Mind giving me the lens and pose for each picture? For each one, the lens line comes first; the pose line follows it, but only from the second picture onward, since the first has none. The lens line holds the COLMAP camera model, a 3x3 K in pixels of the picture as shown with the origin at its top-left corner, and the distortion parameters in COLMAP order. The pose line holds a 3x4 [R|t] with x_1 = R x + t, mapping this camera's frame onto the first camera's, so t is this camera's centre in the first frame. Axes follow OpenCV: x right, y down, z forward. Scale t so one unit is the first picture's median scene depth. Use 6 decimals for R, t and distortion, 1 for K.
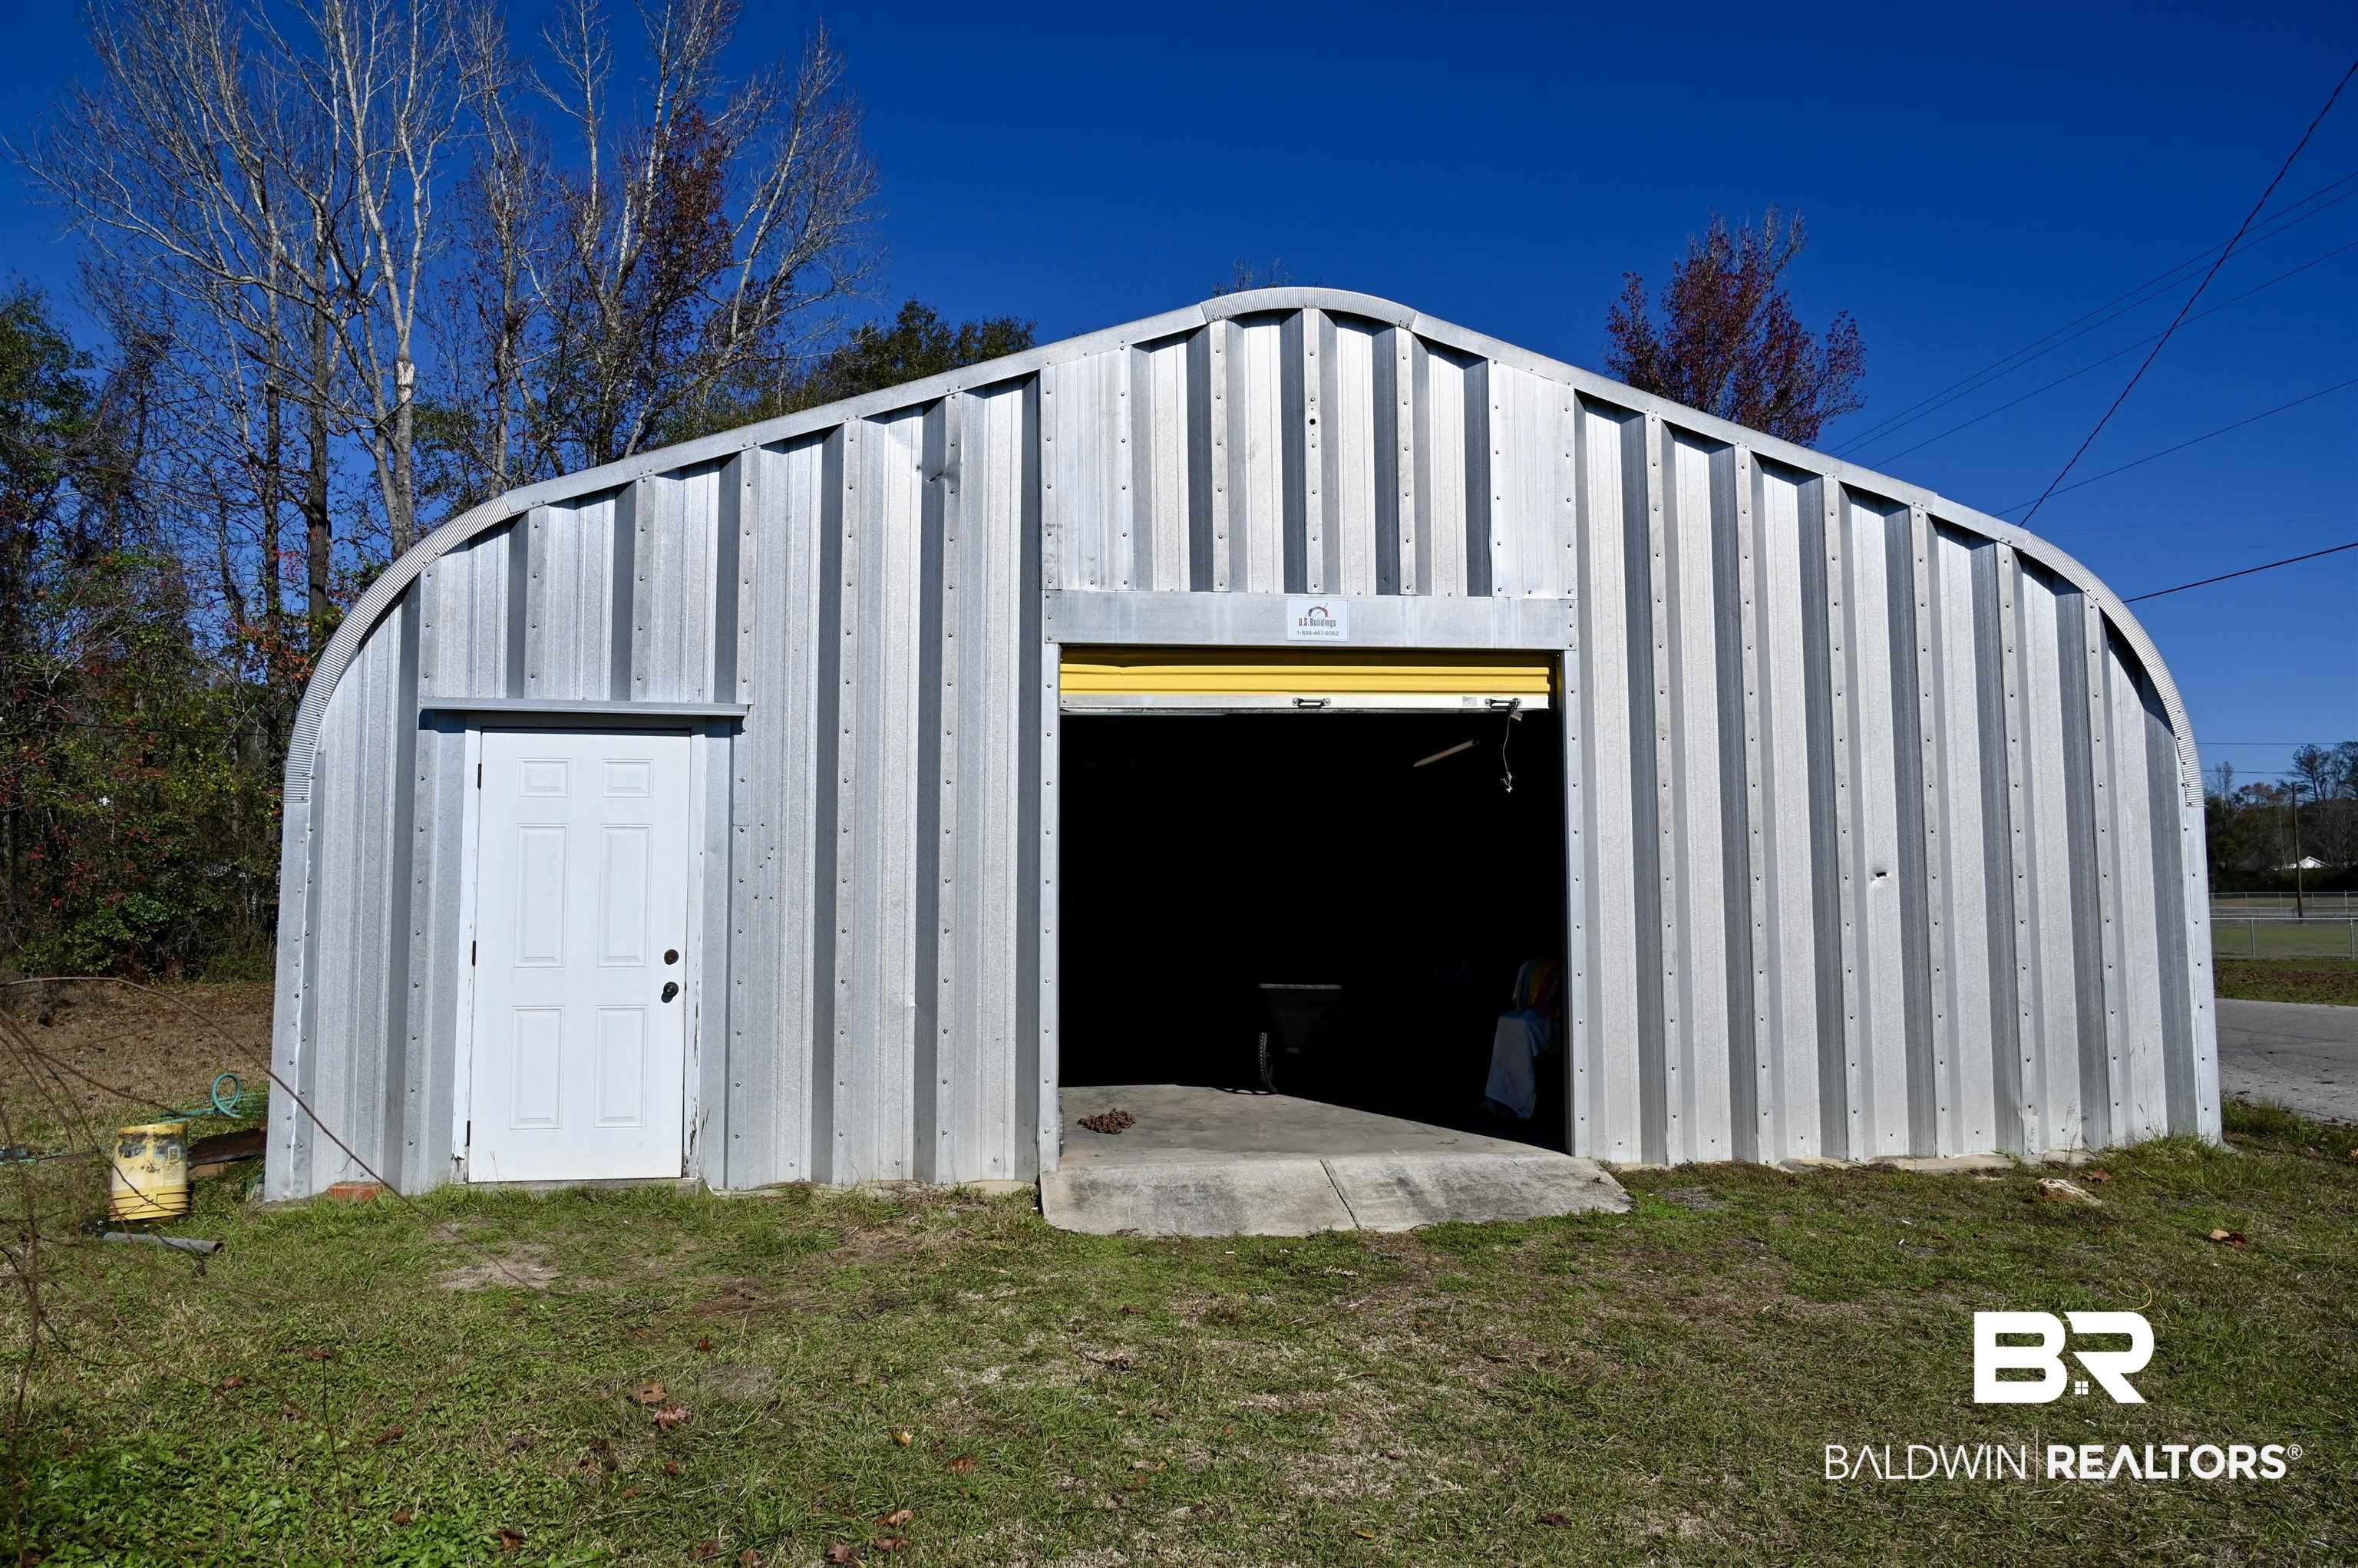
lens RADIAL K [[1544.4, 0, 1179.5], [0, 1544.4, 782.5], [0, 0, 1]] dist [0.000974, -0.004262]
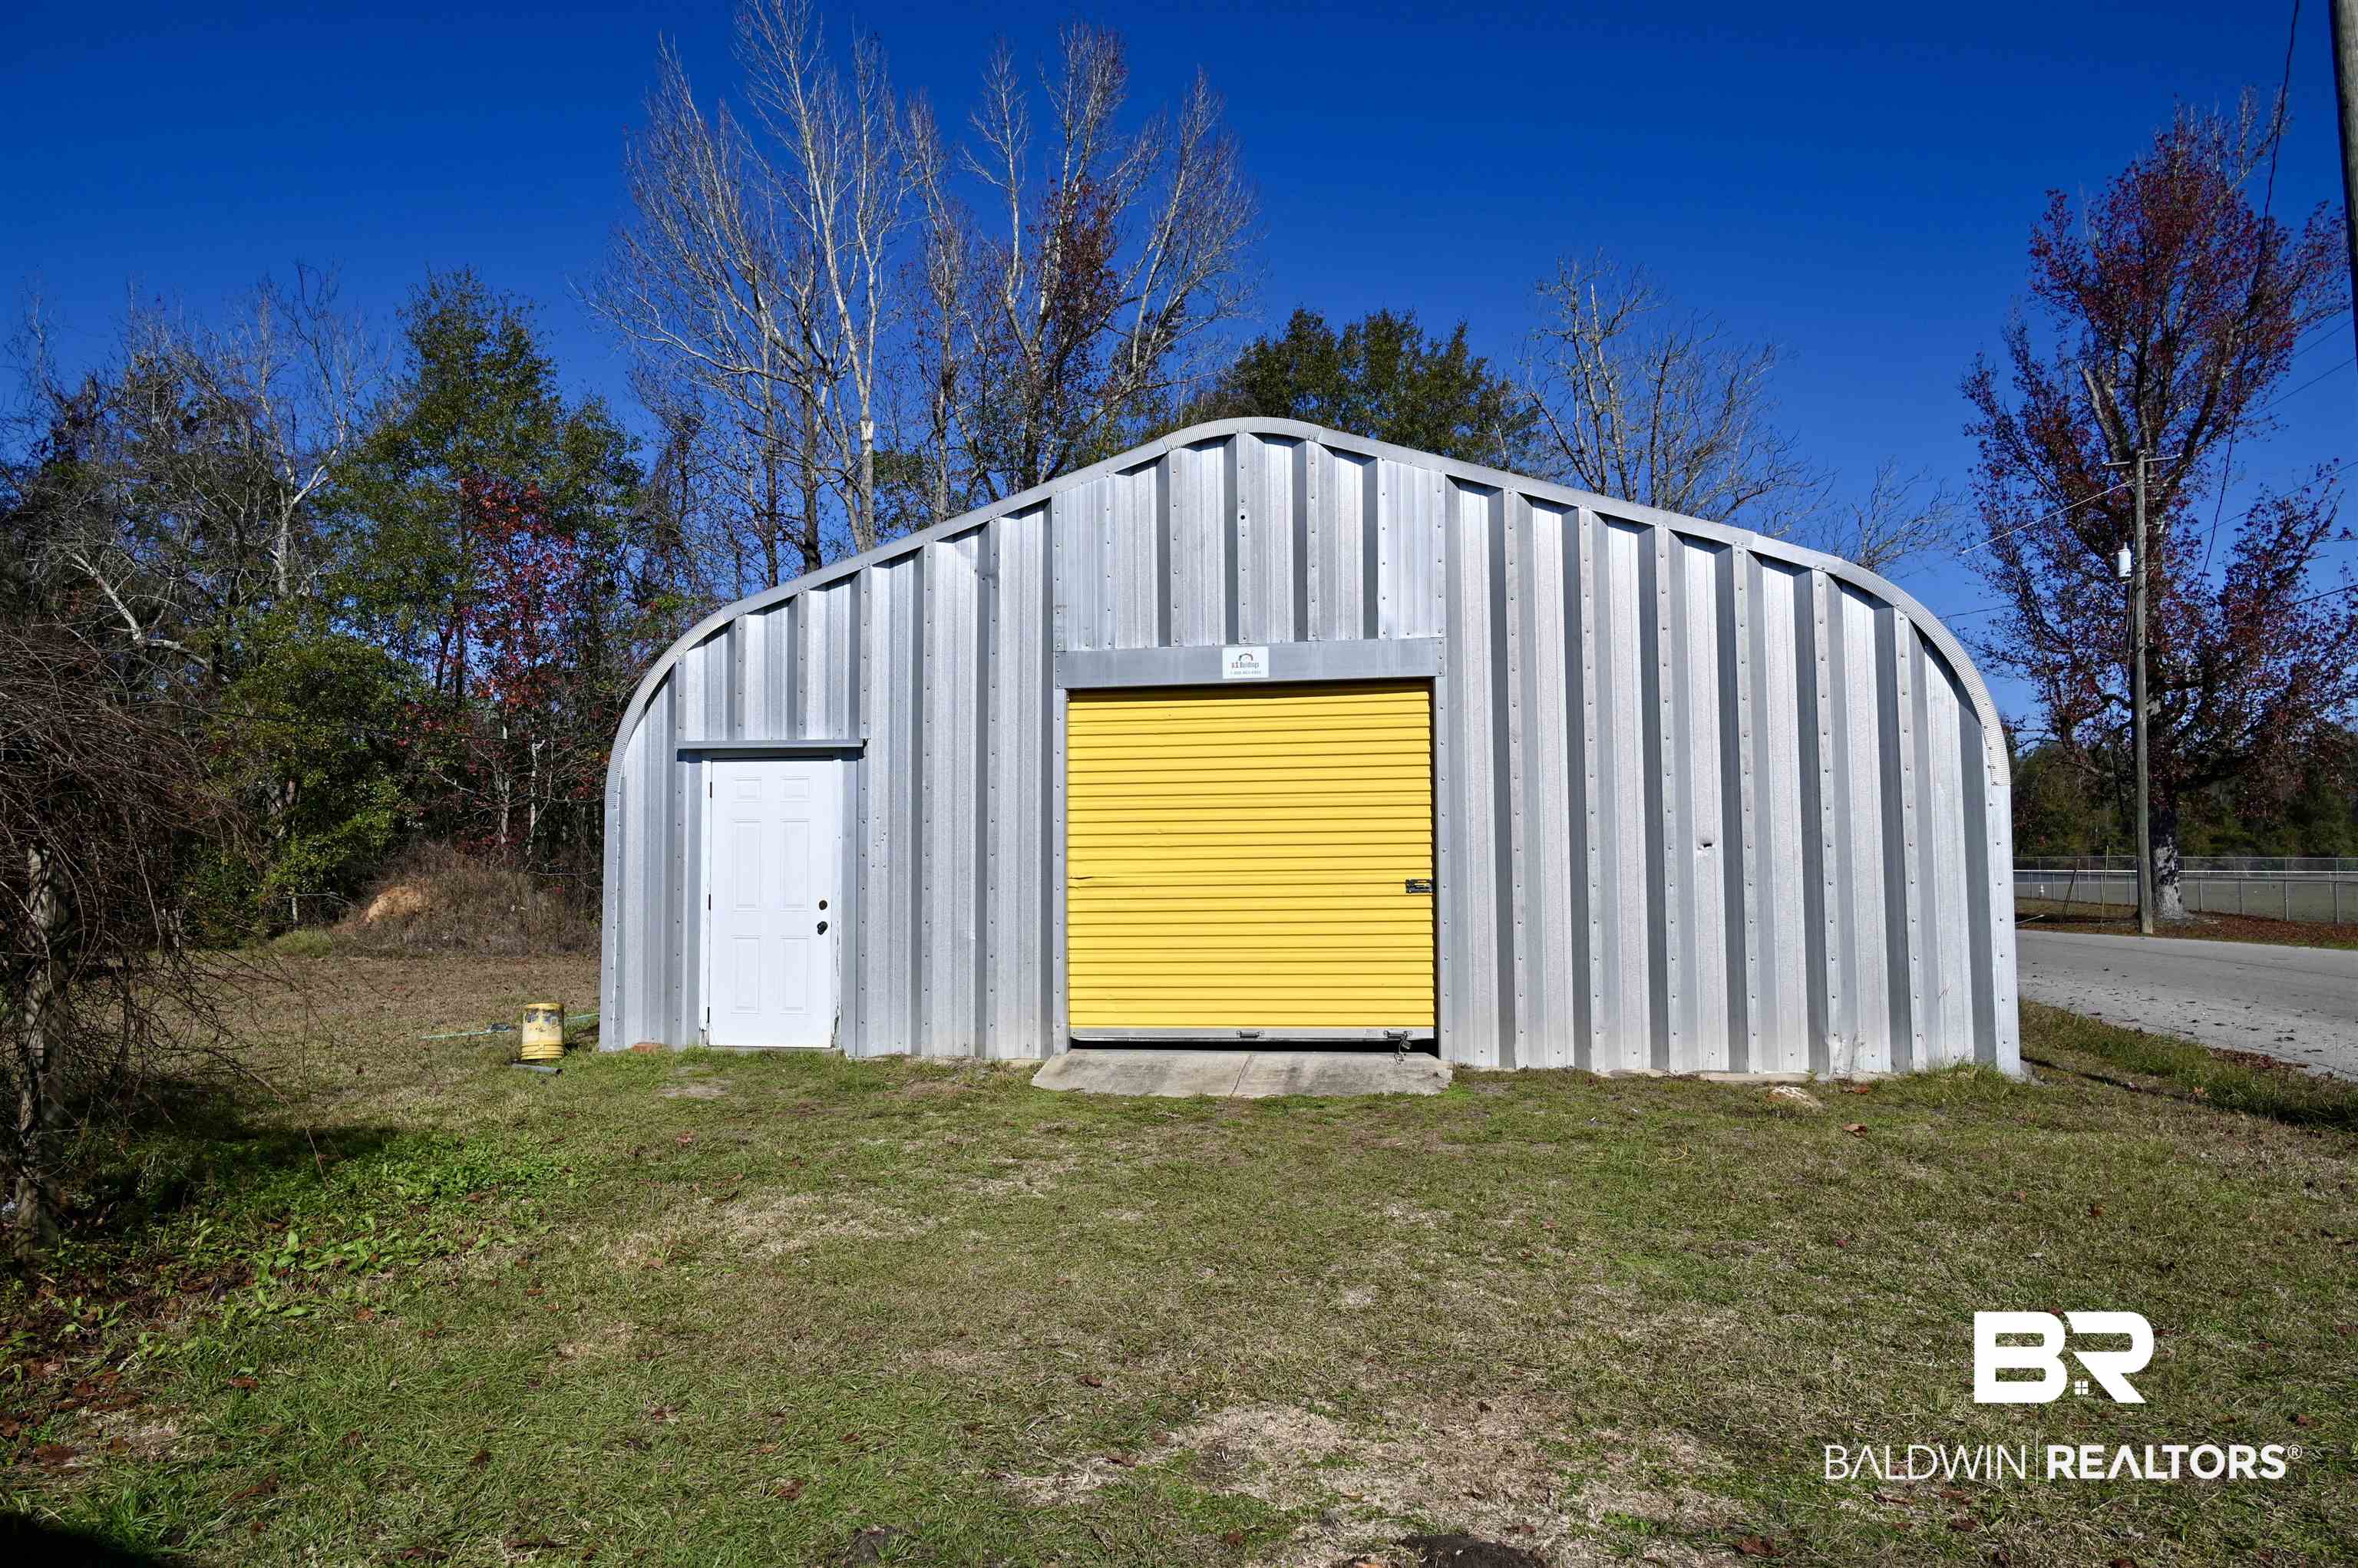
lens RADIAL K [[1544.4, 0, 1179.6], [0, 1544.4, 784.8], [0, 0, 1]] dist [0.000974, -0.004262]
pose [[0.949570, -0.019812, -0.312928, 0.448580], [0.026888, 0.999471, 0.018313, -0.023247], [0.312400, -0.025803, 0.949600, -0.315330]]
